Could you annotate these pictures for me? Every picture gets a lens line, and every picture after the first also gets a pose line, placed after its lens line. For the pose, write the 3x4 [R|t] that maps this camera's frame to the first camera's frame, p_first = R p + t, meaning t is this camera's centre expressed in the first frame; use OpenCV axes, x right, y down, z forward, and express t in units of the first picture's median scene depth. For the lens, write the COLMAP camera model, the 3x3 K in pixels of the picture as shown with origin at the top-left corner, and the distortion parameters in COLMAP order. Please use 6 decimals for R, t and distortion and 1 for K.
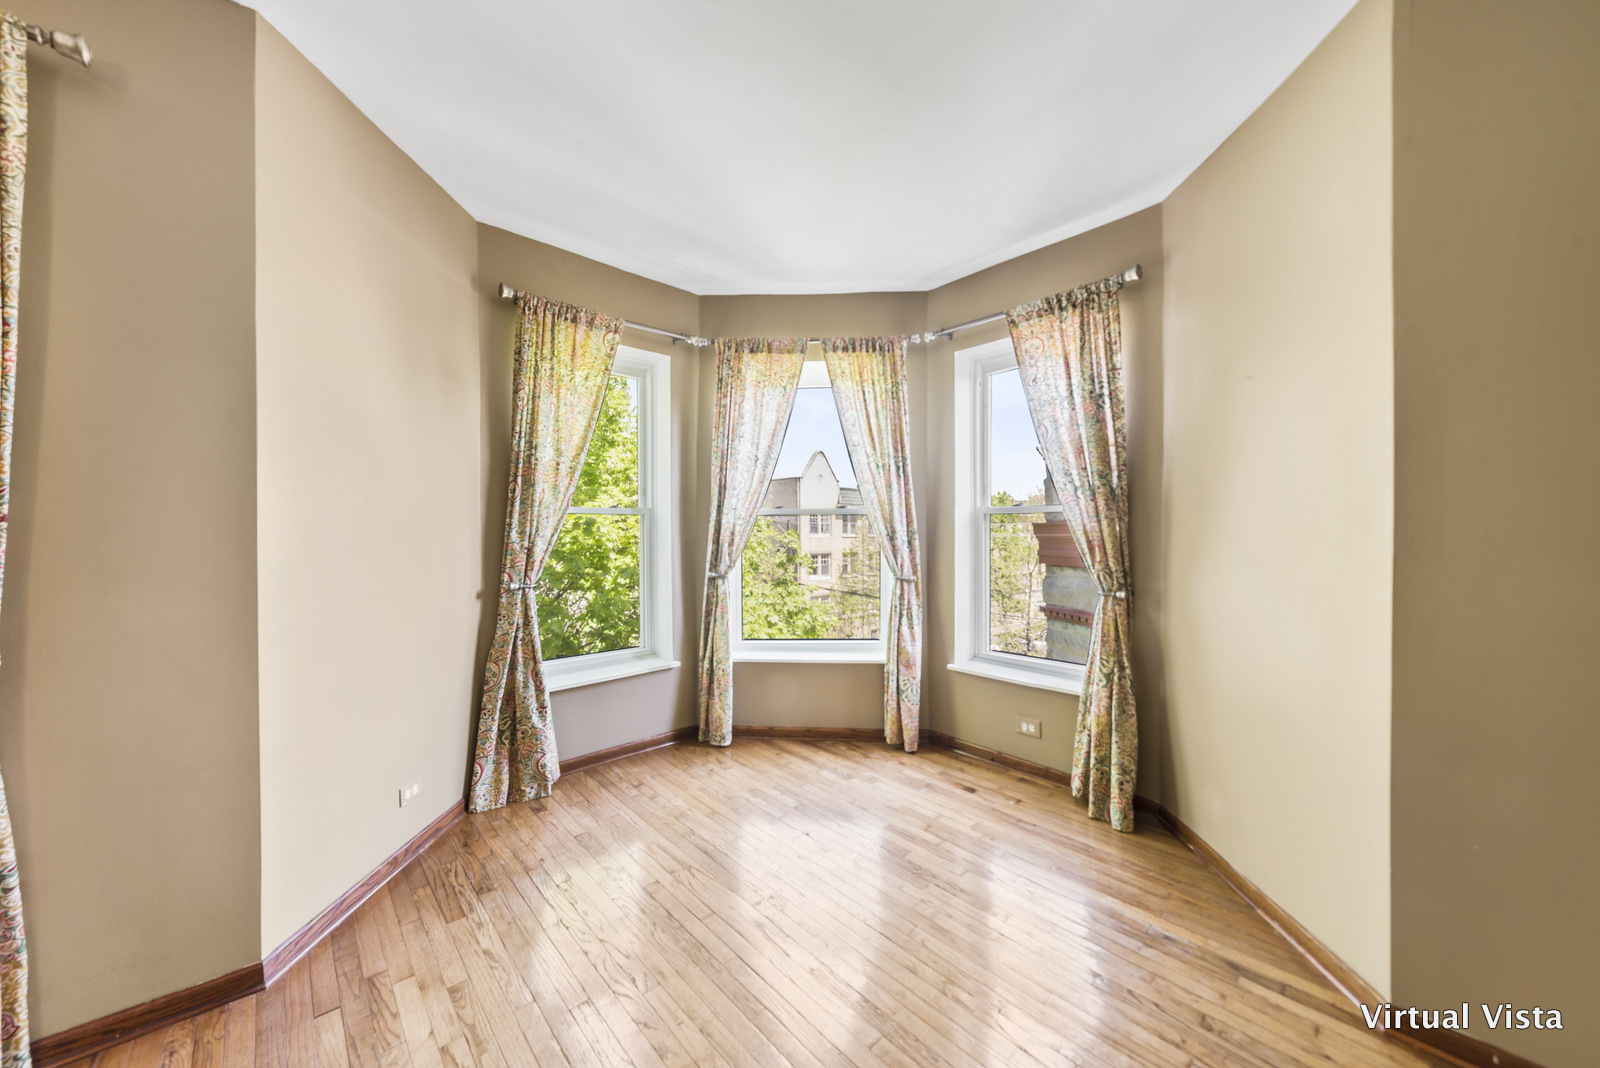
lens RADIAL K [[577.0, 0, 800.0], [0, 577.0, 534.0], [0, 0, 1]] dist [0.001396, 0.000068]
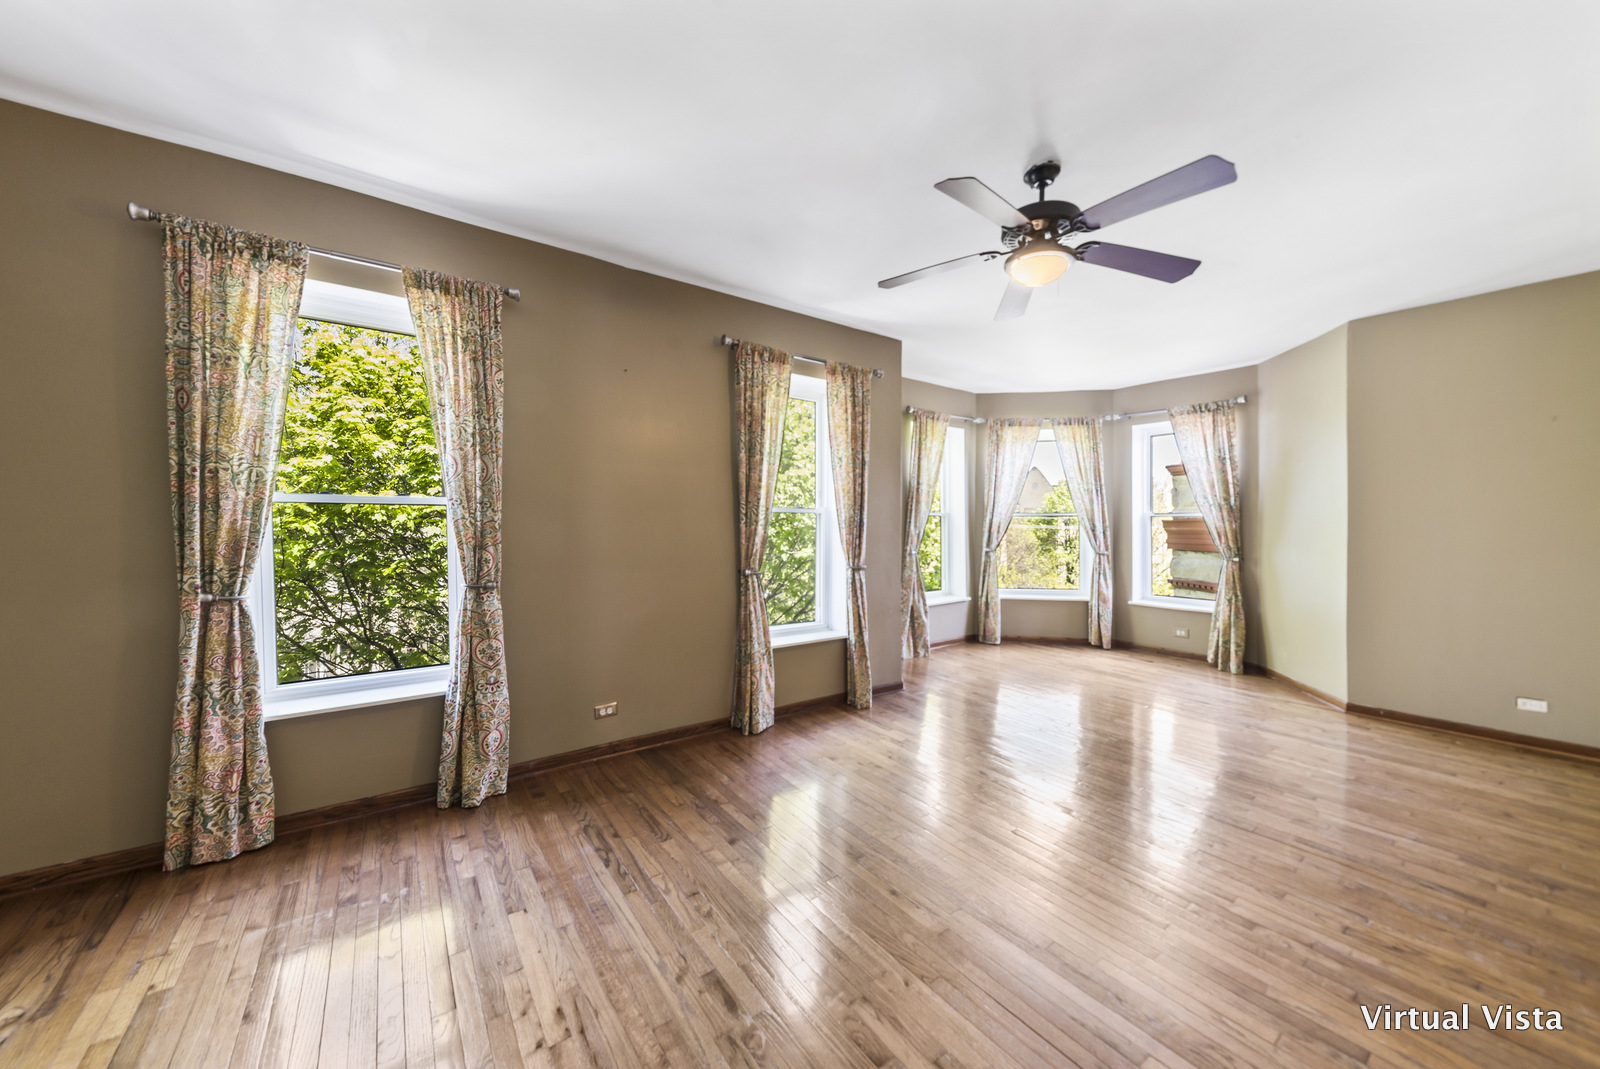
lens RADIAL K [[580.6, 0, 794.0], [0, 580.6, 519.2], [0, 0, 1]] dist [0.000577, -0.000109]
pose [[0.991876, 0.004184, -0.127141, -0.544392], [-0.005453, 0.999939, -0.009631, -0.004488], [0.127093, 0.010246, 0.991838, -0.916939]]
